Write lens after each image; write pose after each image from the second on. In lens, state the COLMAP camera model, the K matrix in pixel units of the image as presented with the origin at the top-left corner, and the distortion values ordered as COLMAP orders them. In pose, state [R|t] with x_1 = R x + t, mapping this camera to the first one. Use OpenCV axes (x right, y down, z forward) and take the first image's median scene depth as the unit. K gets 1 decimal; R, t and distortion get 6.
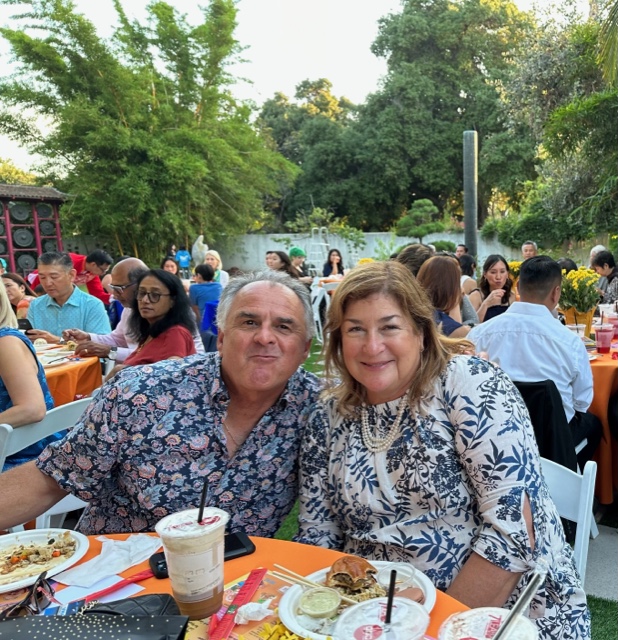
lens RADIAL K [[524.2, 0, 309.2], [0, 524.2, 320.3], [0, 0, 1]] dist [0.003511, 0.000376]
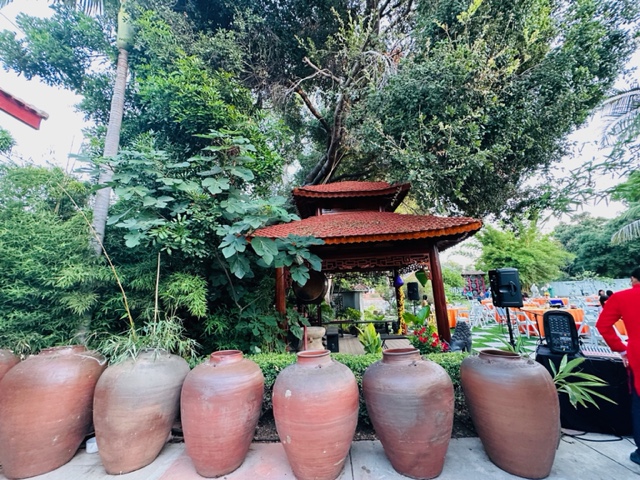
lens RADIAL K [[298.2, 0, 319.3], [0, 298.2, 243.1], [0, 0, 1]] dist [-0.000321, -0.000027]
pose [[0.717958, -0.112782, -0.686889, 0.098338], [-0.069358, 0.970286, -0.231809, 0.084506], [0.692622, 0.214070, 0.688802, -0.966102]]
